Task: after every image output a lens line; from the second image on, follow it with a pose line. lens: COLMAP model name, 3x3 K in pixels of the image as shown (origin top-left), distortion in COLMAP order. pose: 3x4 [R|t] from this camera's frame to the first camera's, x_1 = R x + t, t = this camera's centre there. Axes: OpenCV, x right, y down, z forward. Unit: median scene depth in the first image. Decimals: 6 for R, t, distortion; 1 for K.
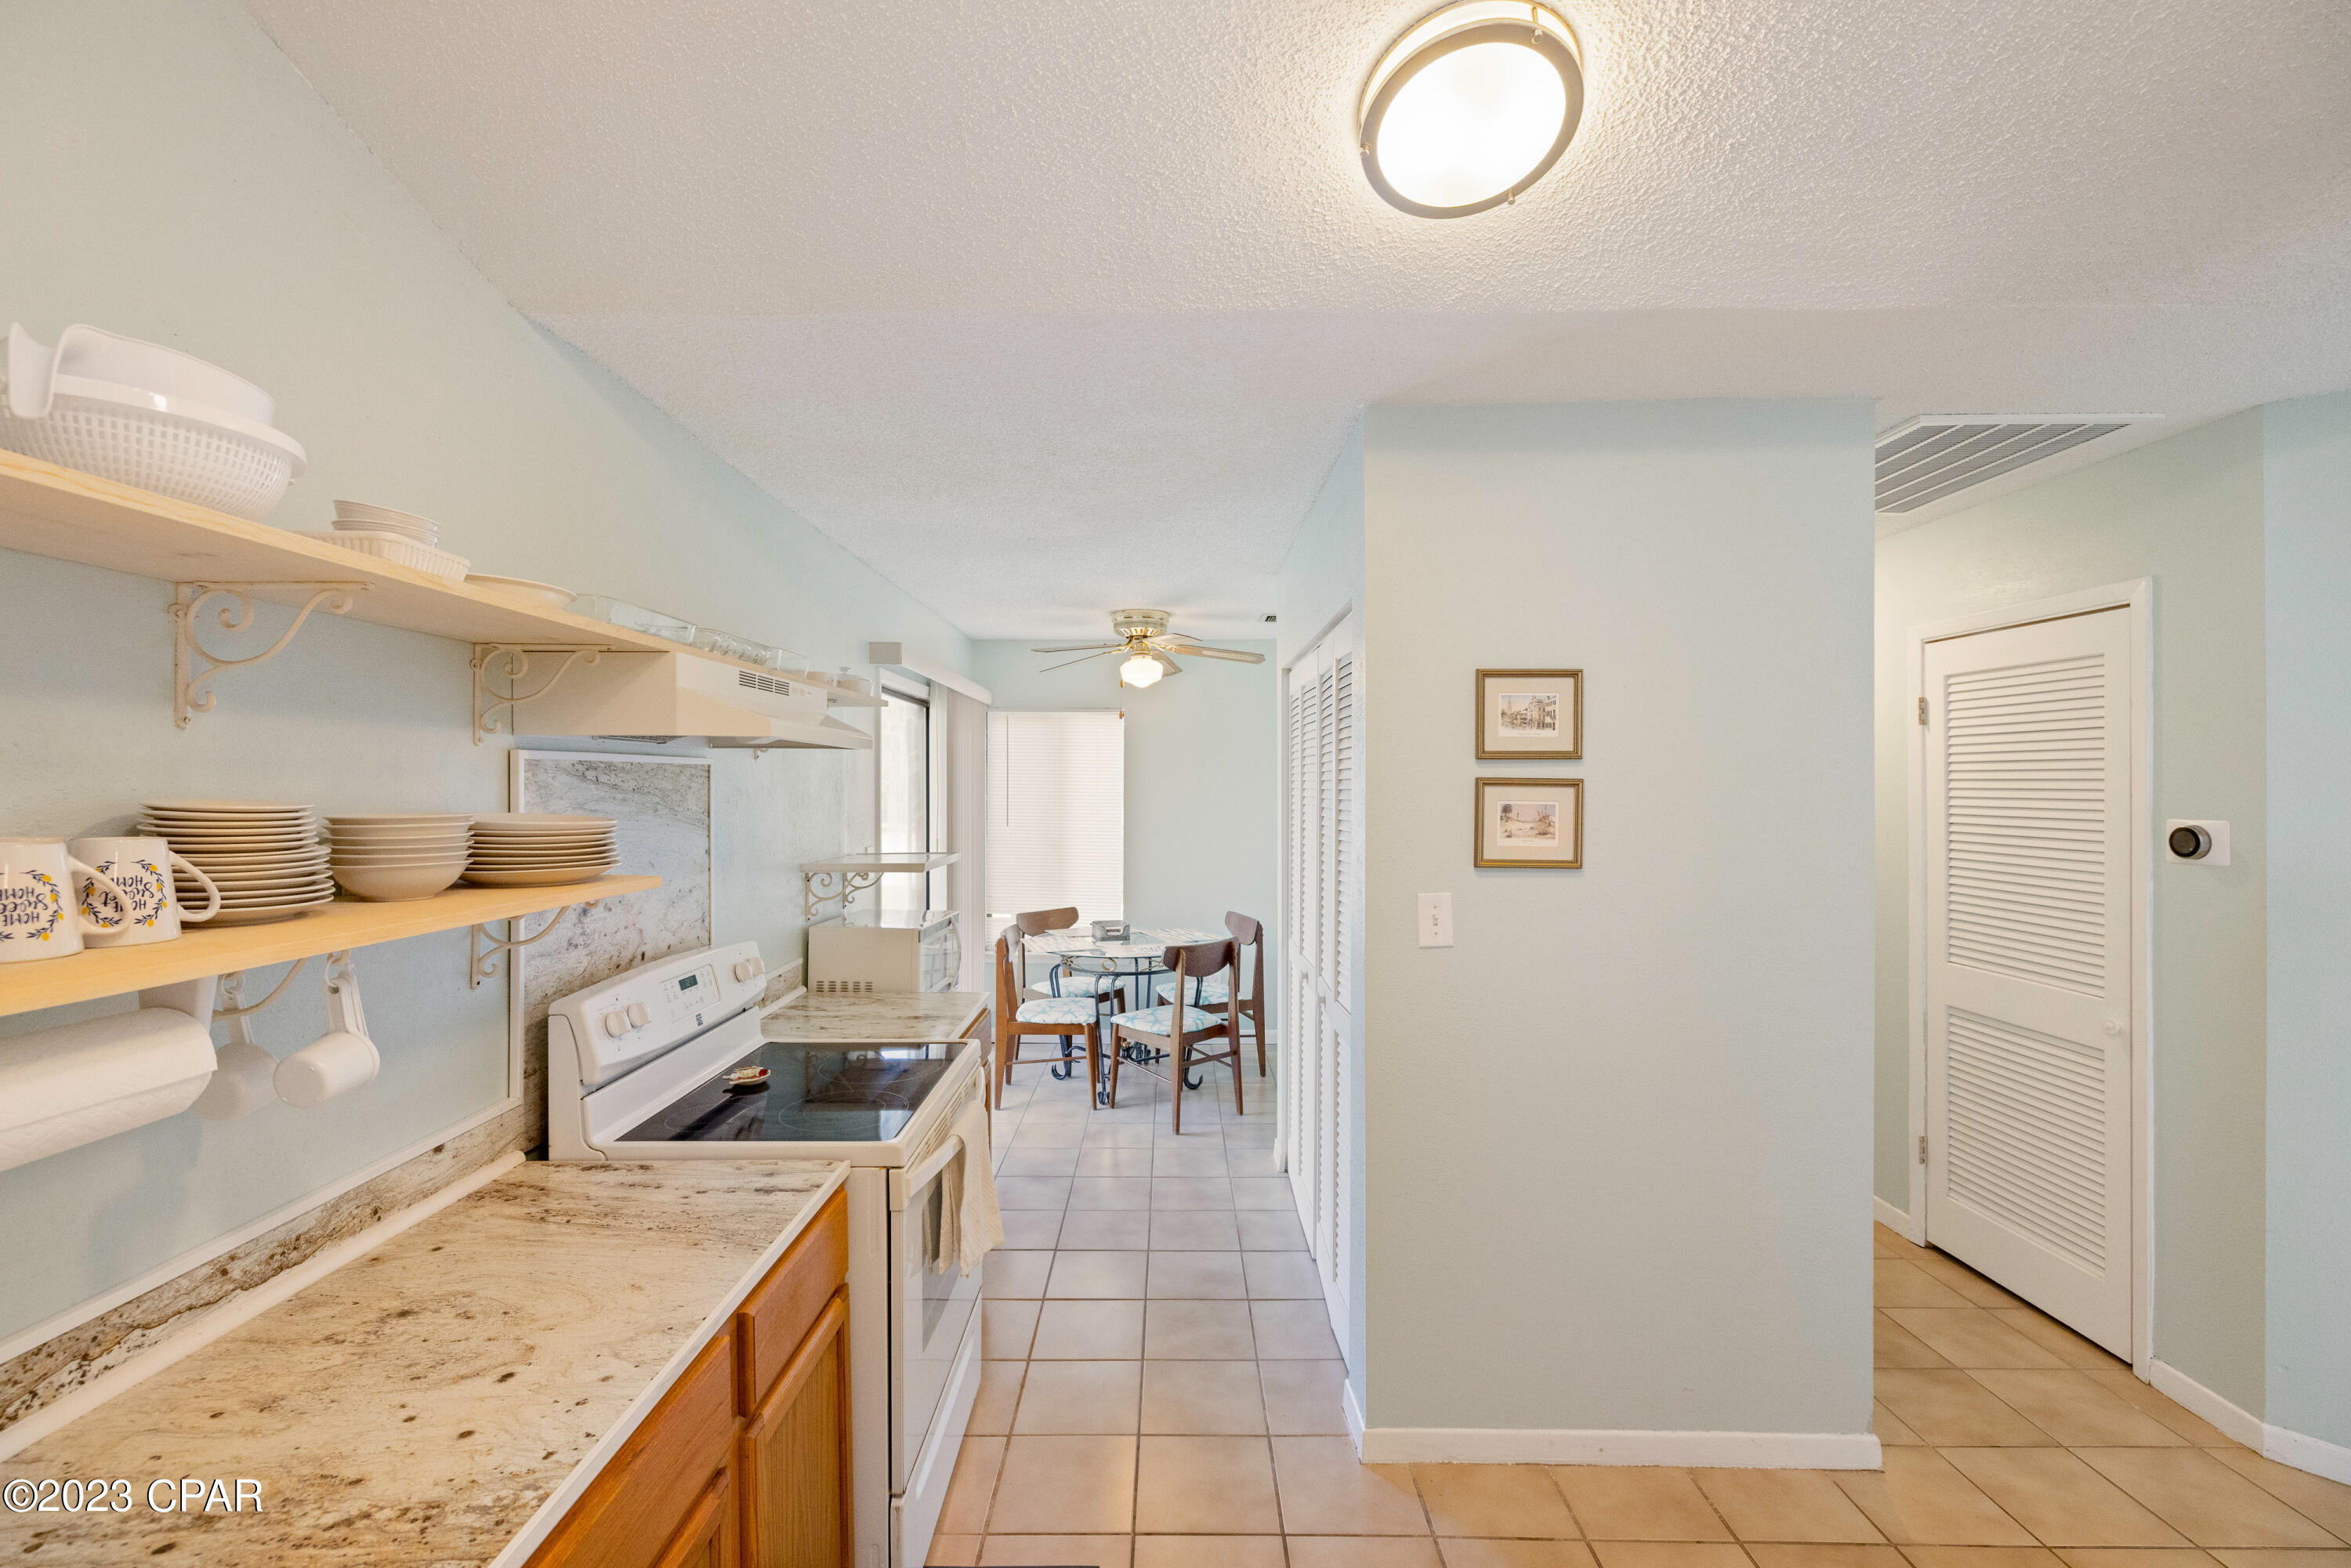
lens RADIAL K [[991.4, 0, 1160.8], [0, 991.4, 780.2], [0, 0, 1]] dist [0.000116, -0.000040]
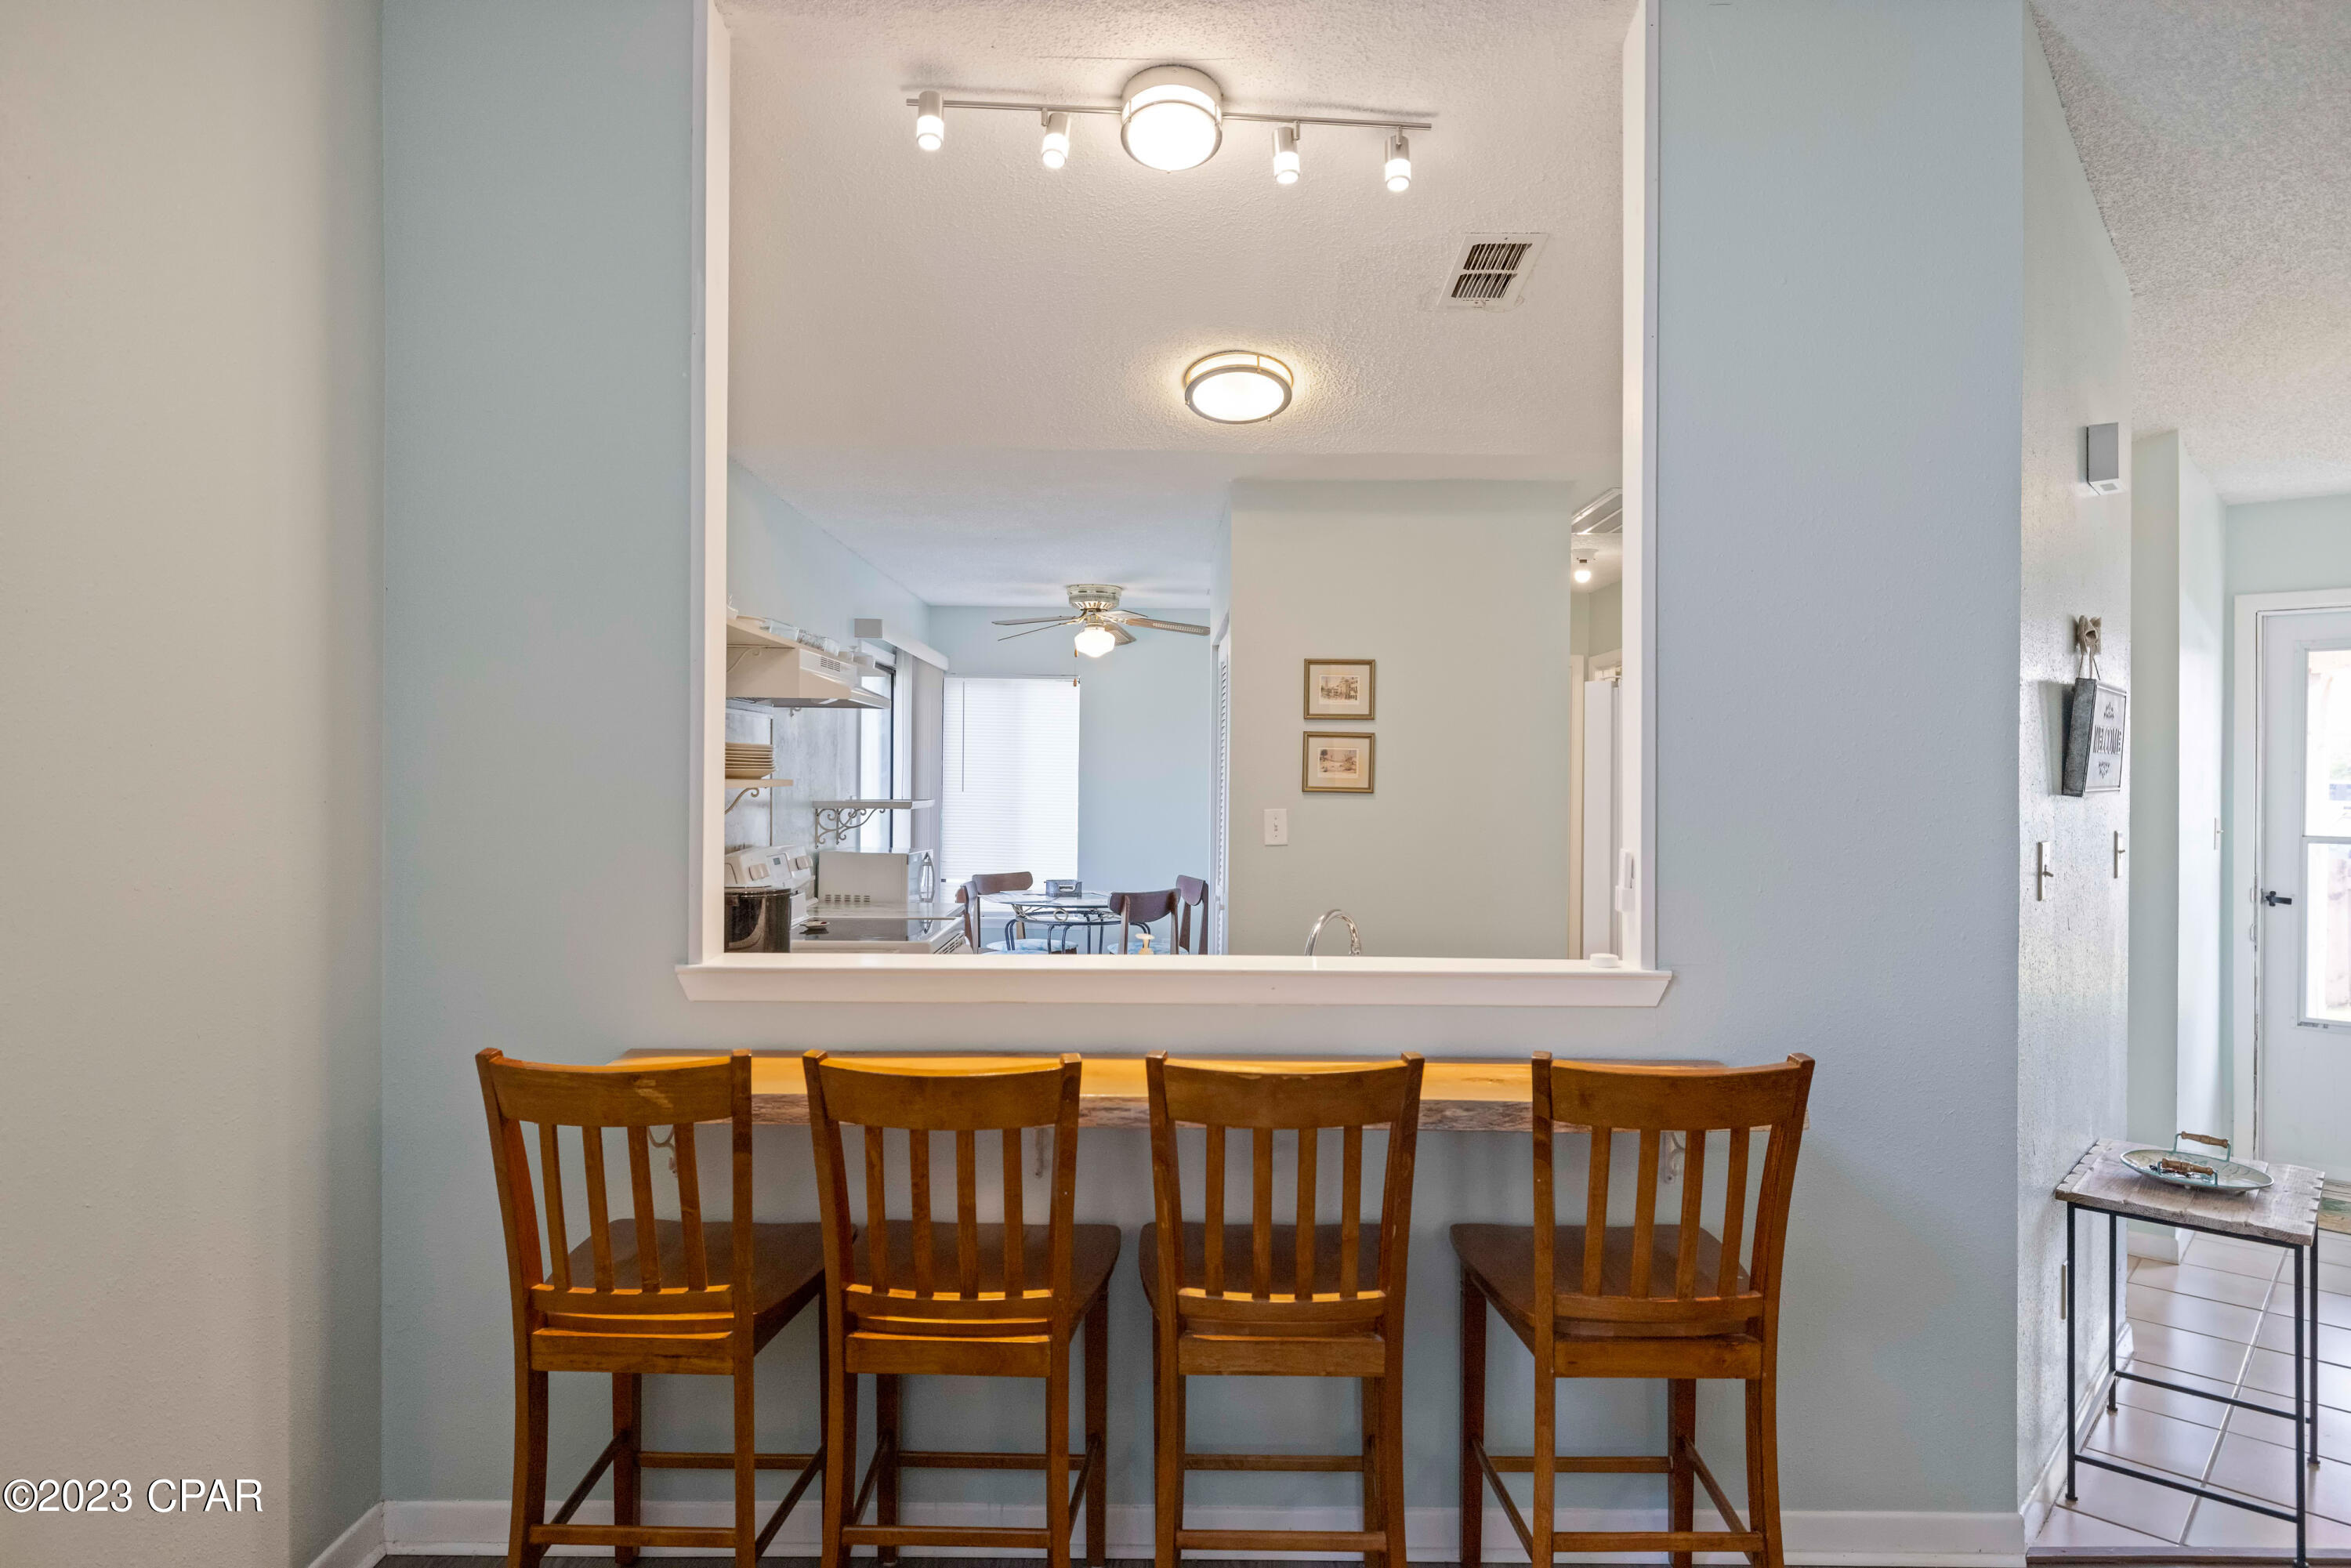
lens RADIAL K [[1379.5, 0, 1170.2], [0, 1379.5, 771.8], [0, 0, 1]] dist [-0.000460, -0.000424]
pose [[0.999794, 0.009571, 0.017882, 0.036905], [-0.009623, 0.999950, 0.002812, 0.024699], [-0.017854, -0.002983, 0.999836, -0.488633]]
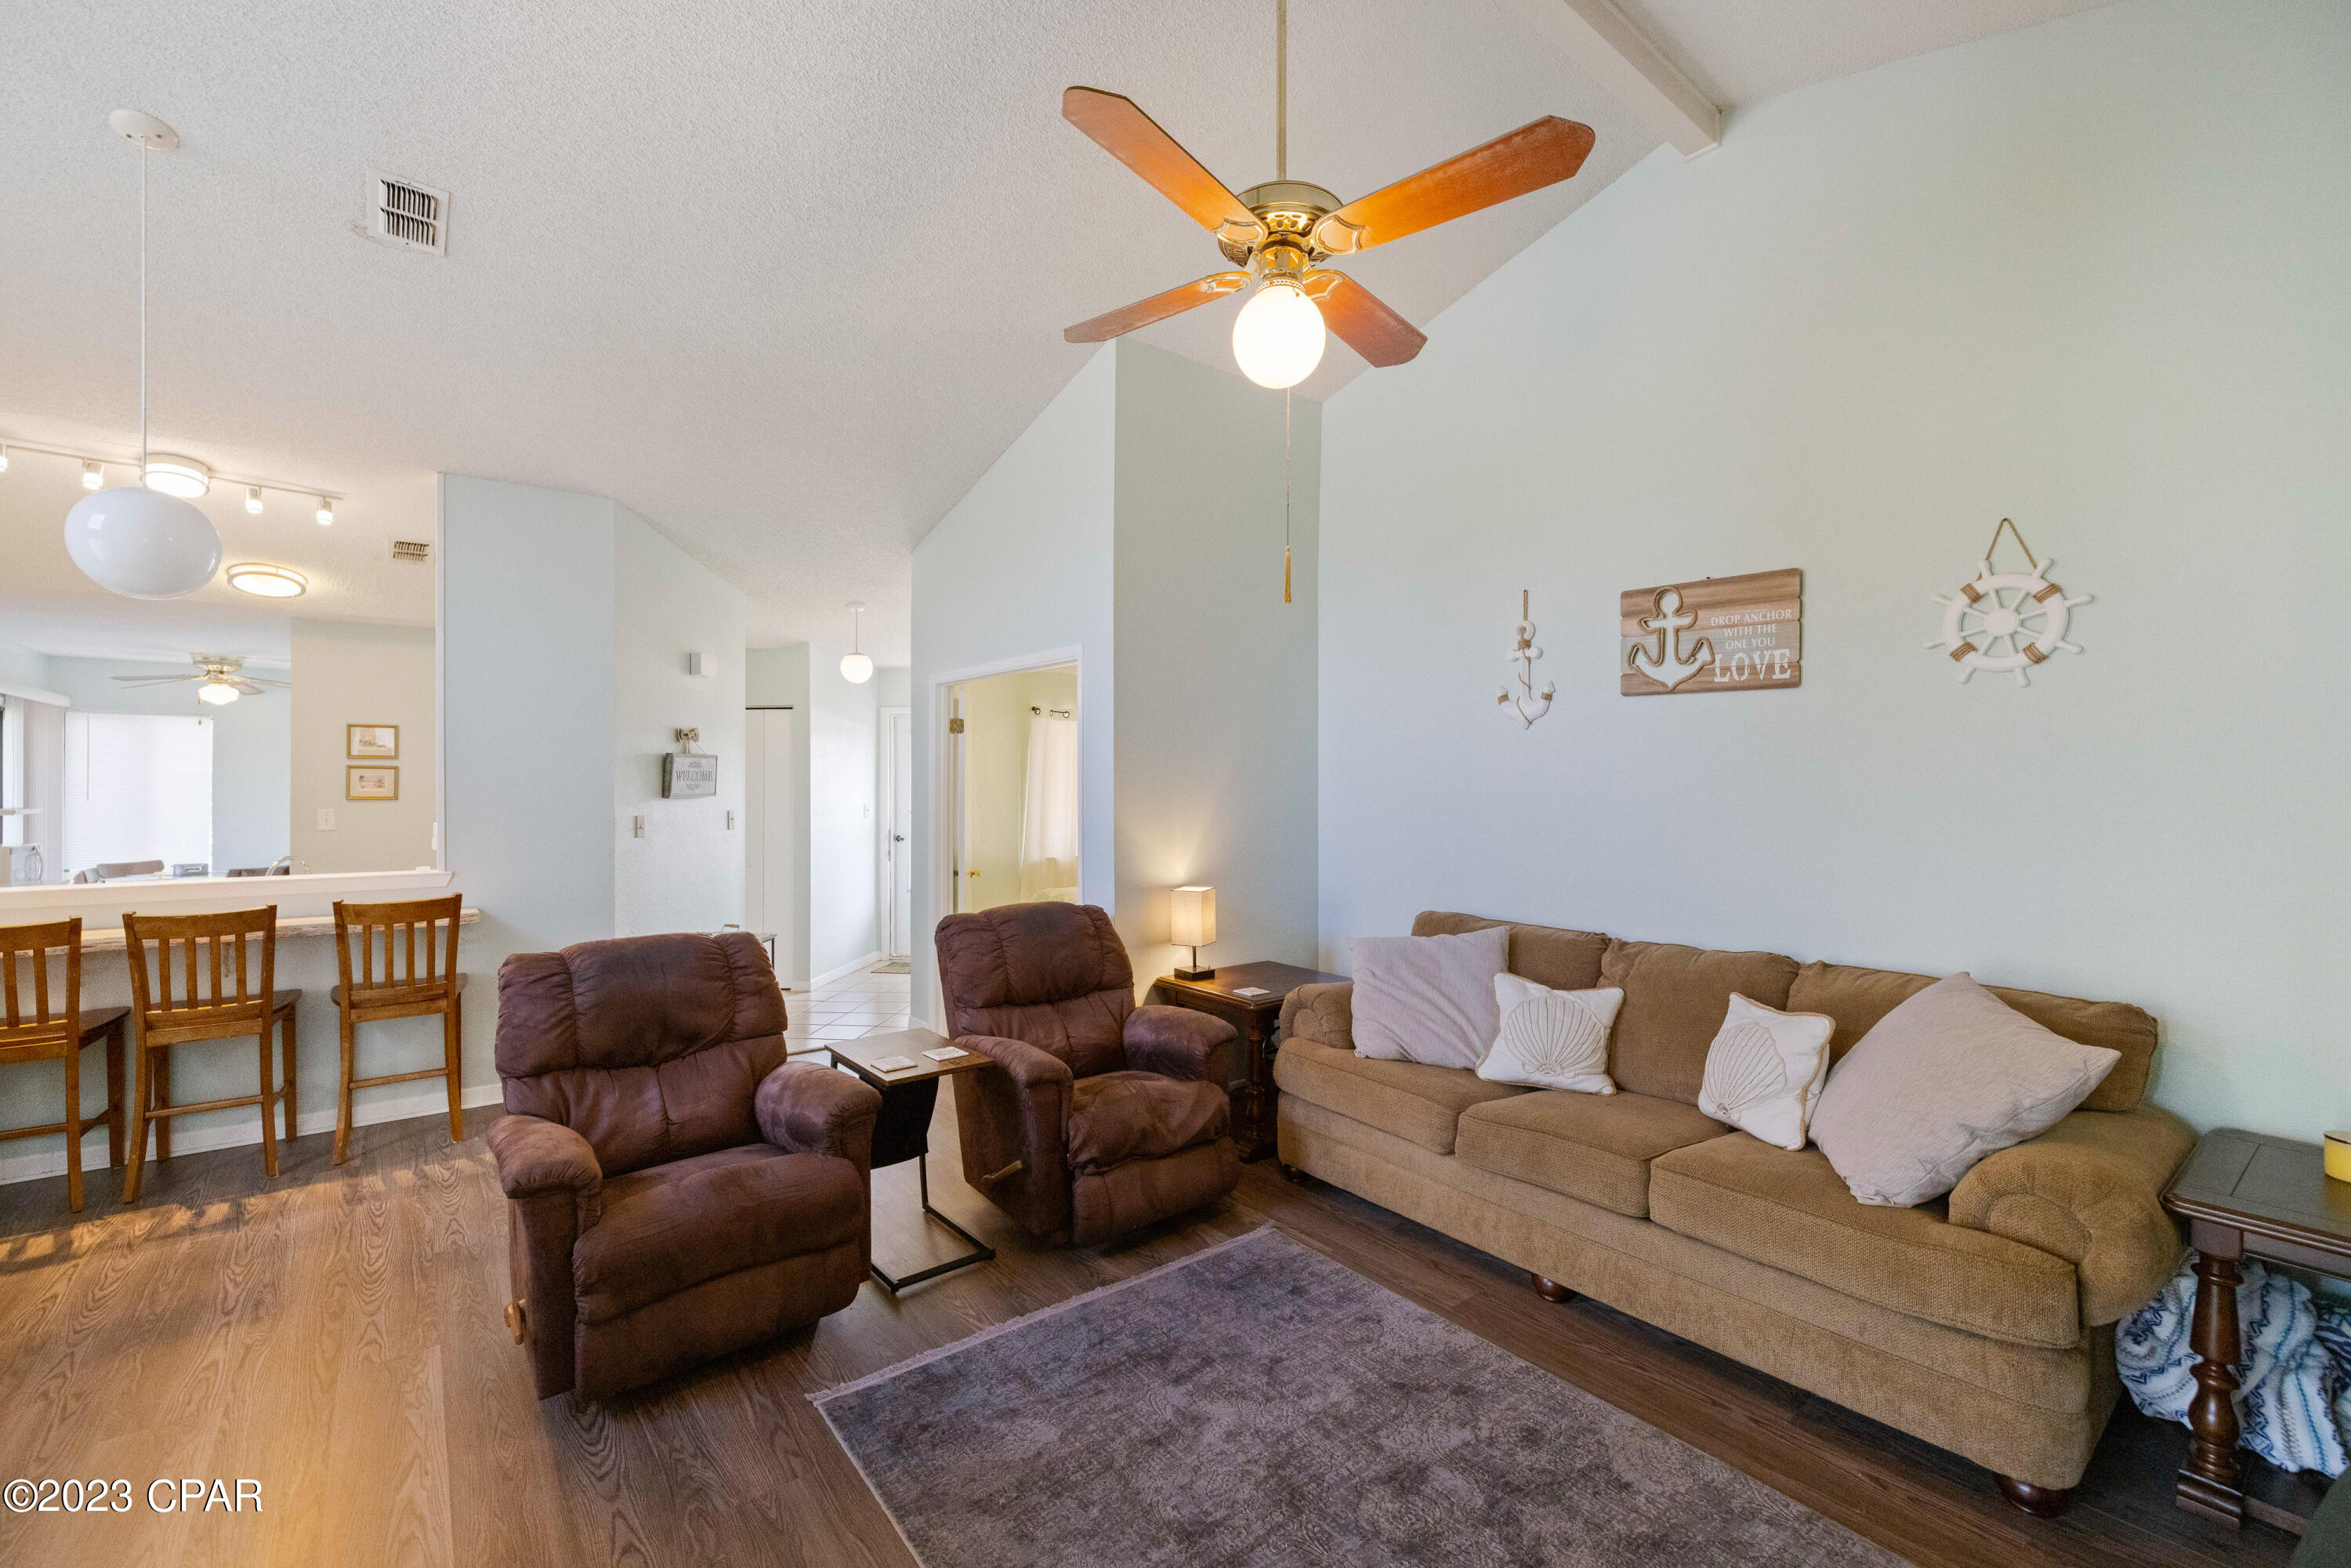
lens RADIAL K [[978.6, 0, 1166.0], [0, 978.6, 781.9], [0, 0, 1]] dist [-0.000452, 0.000258]
pose [[0.780687, 0.003997, 0.624909, 0.179200], [-0.007812, 0.999964, 0.003363, 0.007465], [-0.624873, -0.007507, 0.780690, -1.081115]]
